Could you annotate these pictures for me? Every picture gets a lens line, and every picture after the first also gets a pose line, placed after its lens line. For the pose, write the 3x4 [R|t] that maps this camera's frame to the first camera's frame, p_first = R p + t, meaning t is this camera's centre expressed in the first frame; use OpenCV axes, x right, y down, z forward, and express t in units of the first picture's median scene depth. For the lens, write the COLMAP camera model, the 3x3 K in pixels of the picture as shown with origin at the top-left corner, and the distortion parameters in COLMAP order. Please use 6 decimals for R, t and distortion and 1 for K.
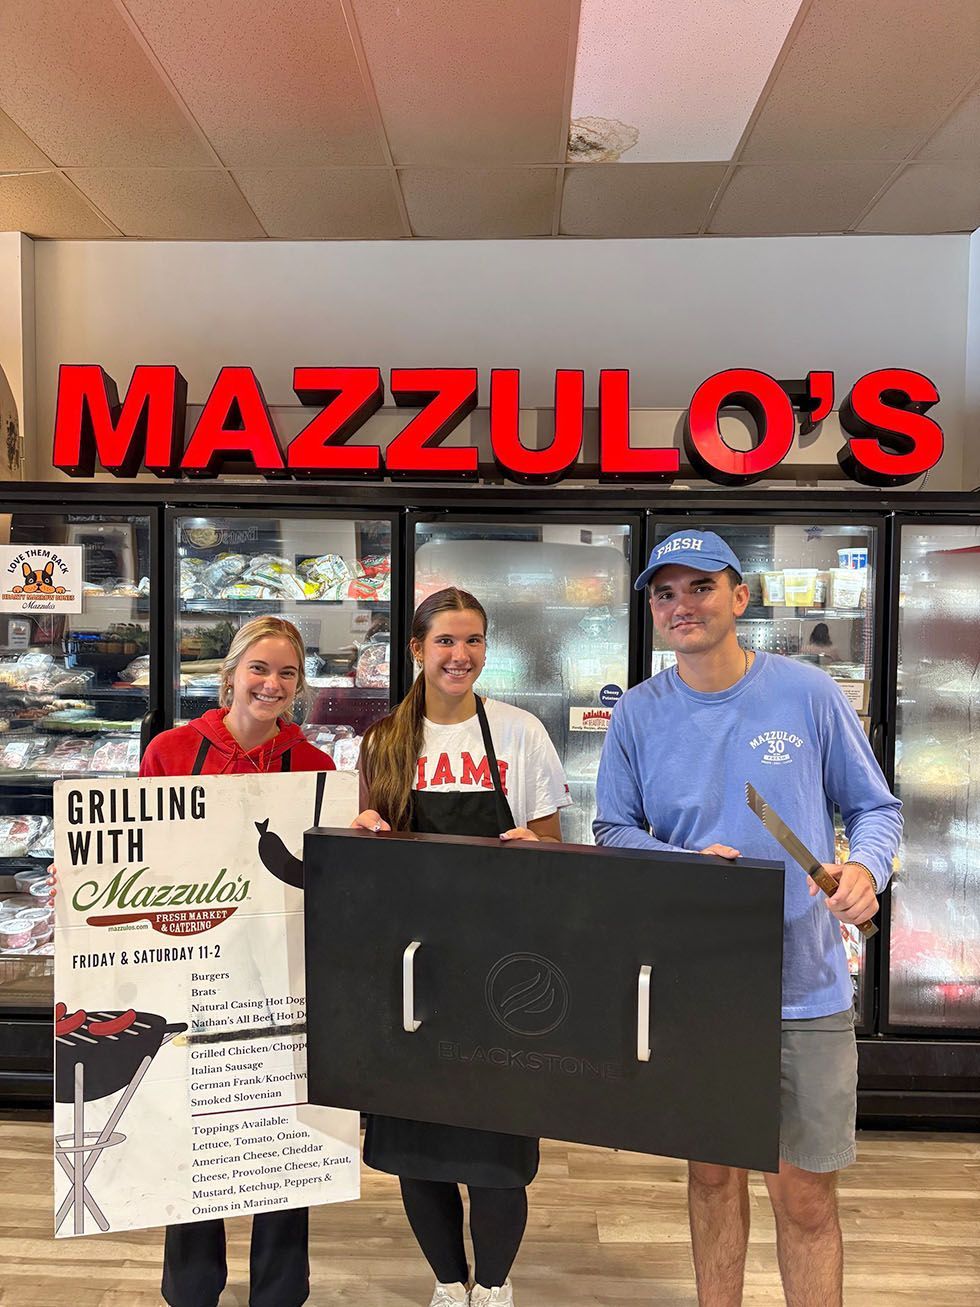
lens RADIAL K [[974.4, 0, 500.1], [0, 974.4, 653.2], [0, 0, 1]] dist [-0.003313, 0.014183]
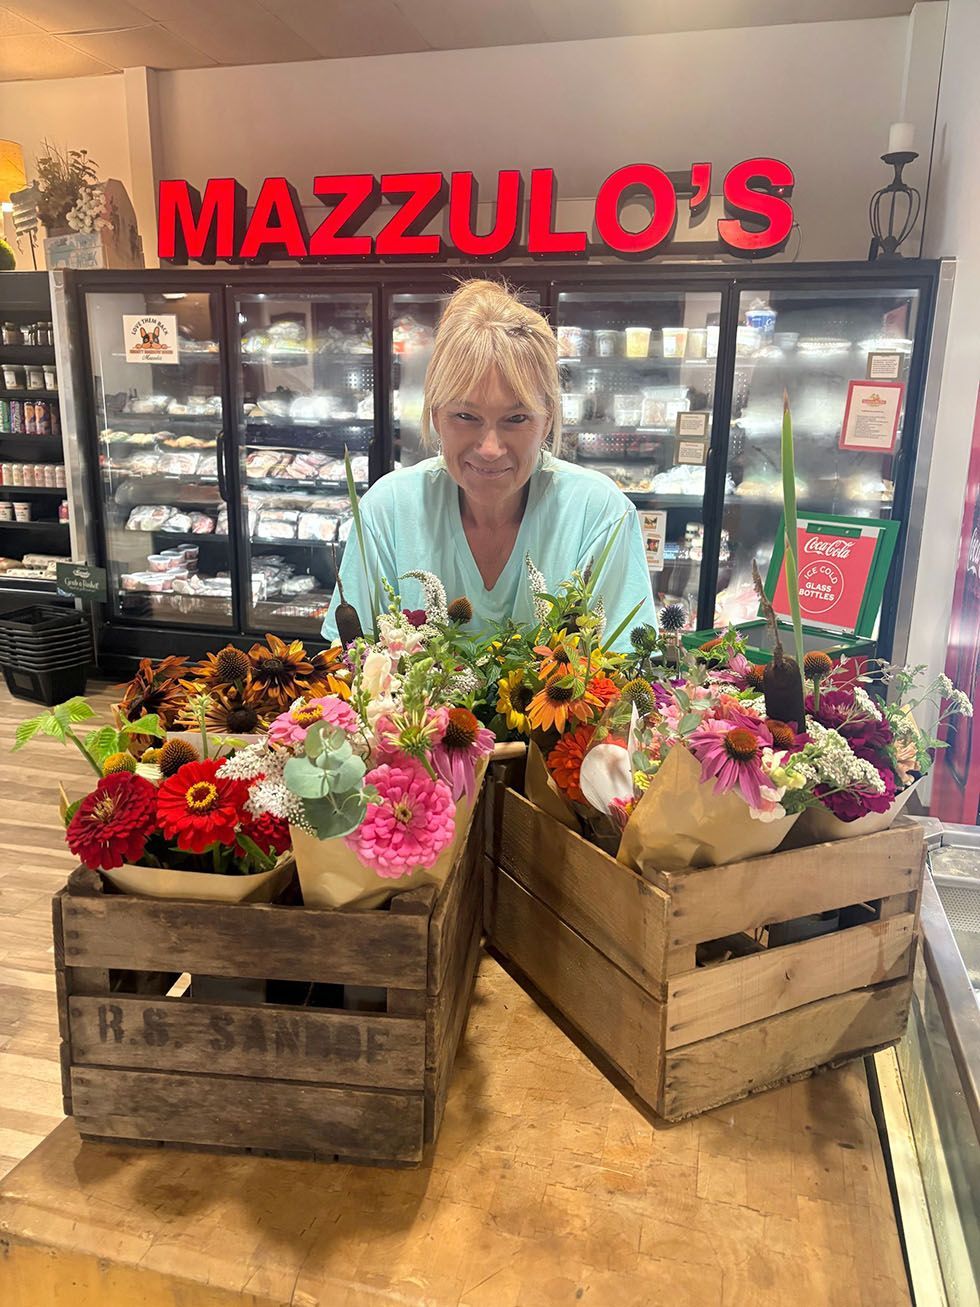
lens RADIAL K [[974.4, 0, 500.1], [0, 974.4, 661.6], [0, 0, 1]] dist [-0.003313, 0.014183]
pose [[0.973257, 0.066568, -0.219864, 0.387407], [-0.016663, 0.975030, 0.221446, 0.062931], [0.229115, -0.211860, 0.950064, -0.381053]]
